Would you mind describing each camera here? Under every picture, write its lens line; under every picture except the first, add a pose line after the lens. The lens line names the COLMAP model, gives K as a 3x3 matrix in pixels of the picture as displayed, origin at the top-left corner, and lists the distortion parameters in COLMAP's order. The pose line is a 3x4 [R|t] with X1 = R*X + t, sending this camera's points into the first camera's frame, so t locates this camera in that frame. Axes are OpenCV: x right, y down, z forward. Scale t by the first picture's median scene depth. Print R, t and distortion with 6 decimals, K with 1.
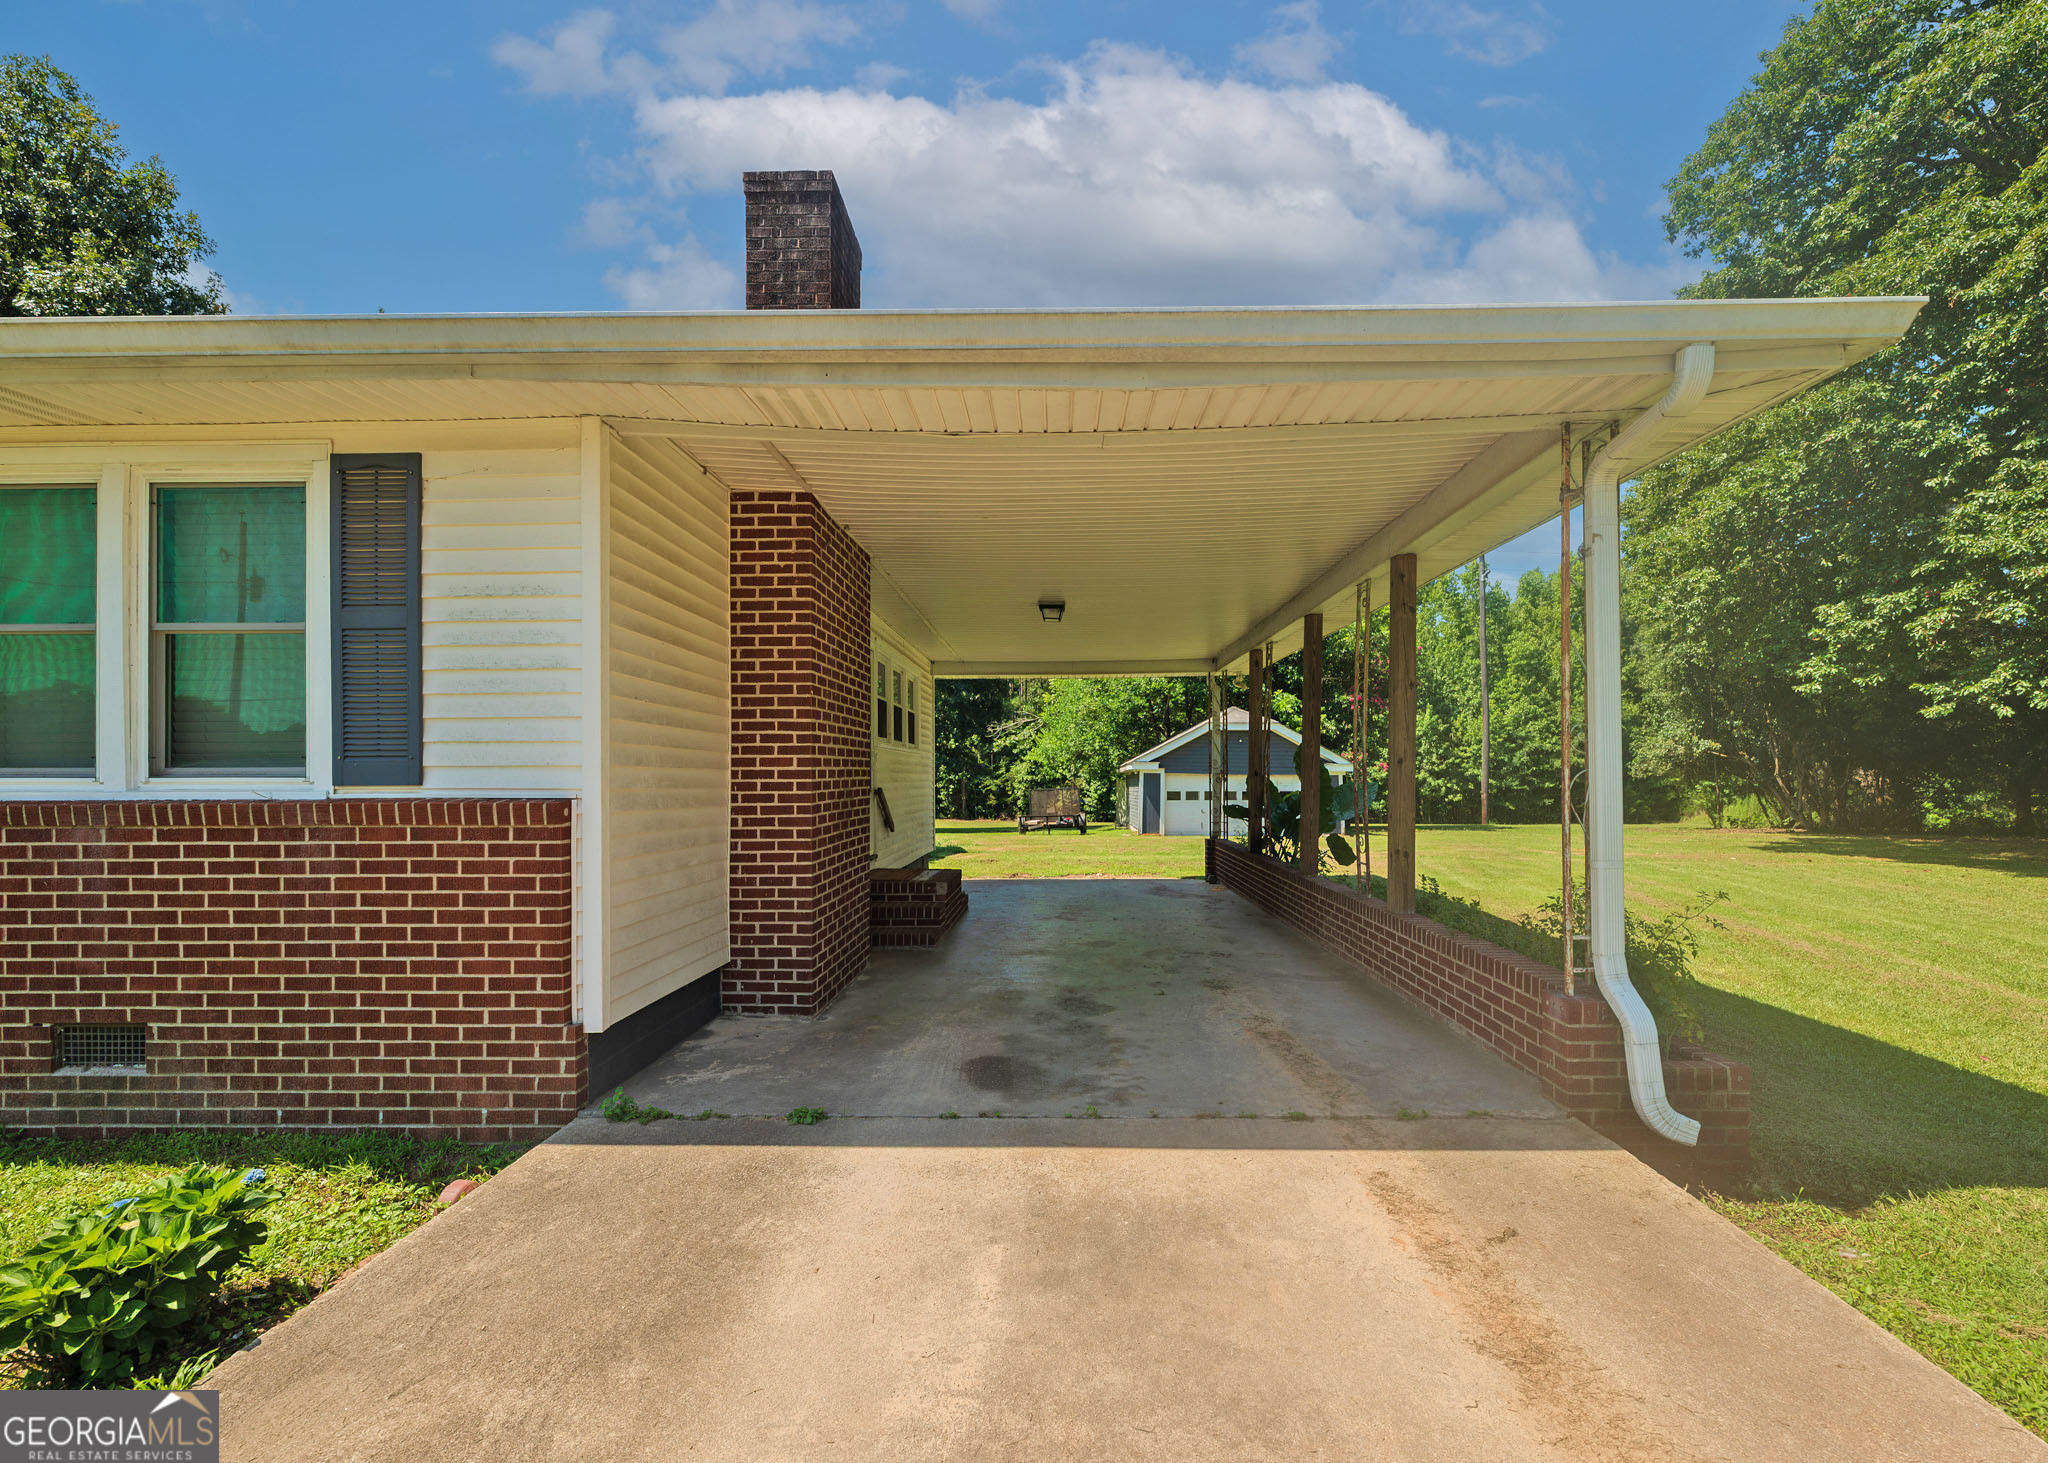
lens RADIAL K [[873.4, 0, 1043.8], [0, 873.4, 774.9], [0, 0, 1]] dist [-0.001743, -0.000040]
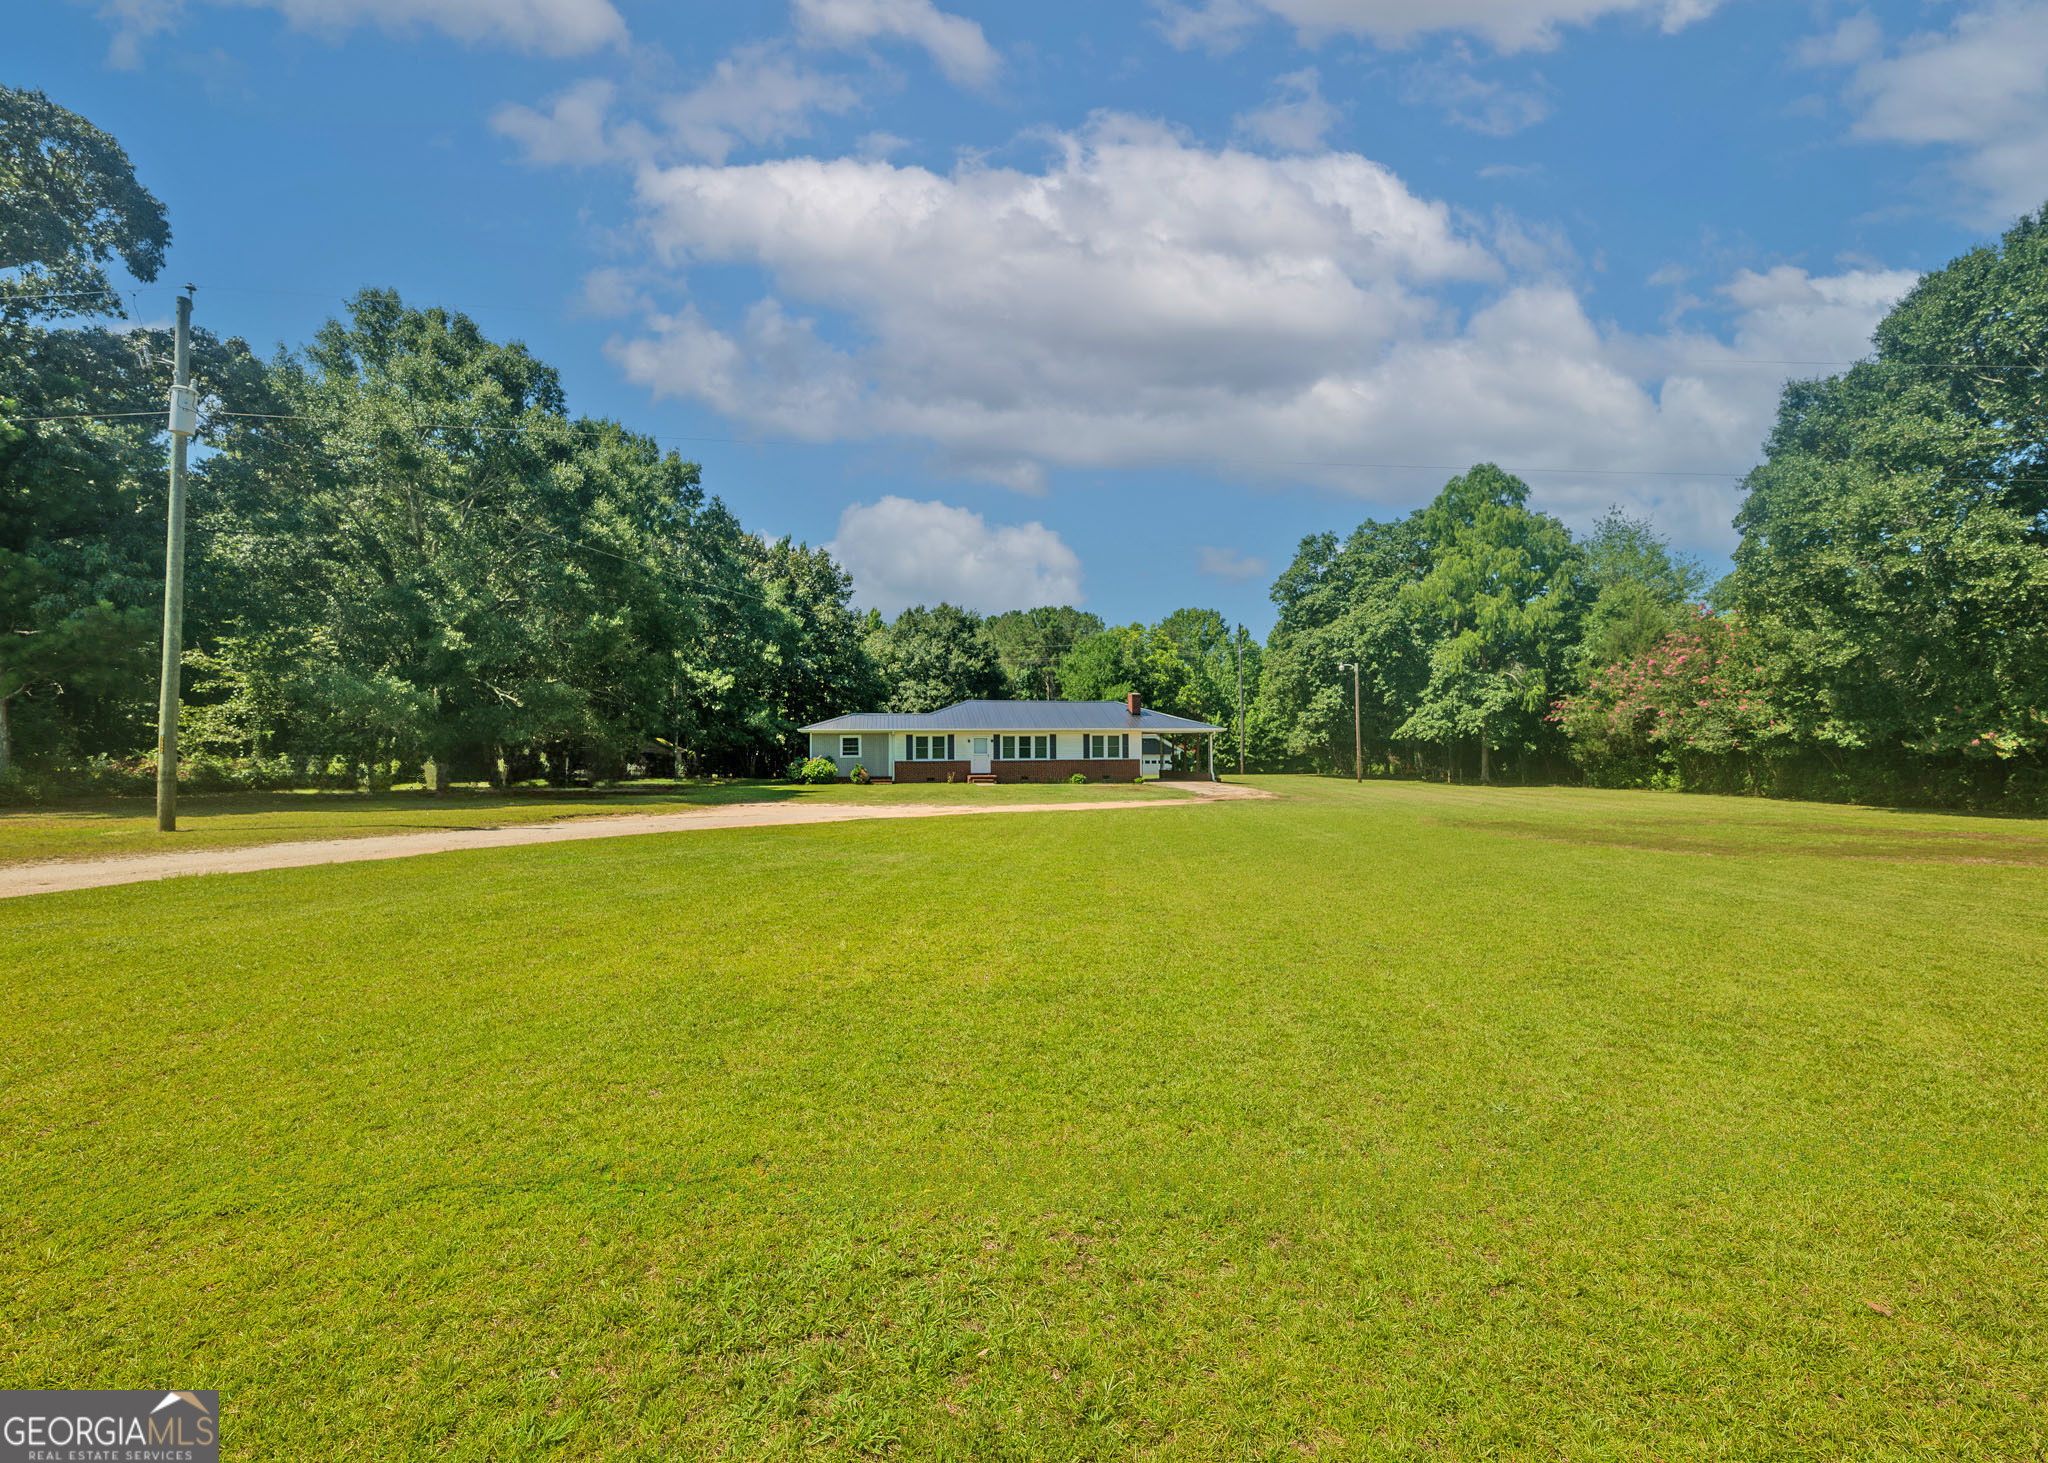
lens RADIAL K [[867.7, 0, 1029.1], [0, 867.7, 720.8], [0, 0, 1]] dist [-0.001620, -0.000181]
pose [[0.982493, 0.005733, 0.186212, -3.504914], [0.000147, 0.999502, -0.031542, -0.107428], [-0.186301, 0.031017, 0.982003, -8.841874]]
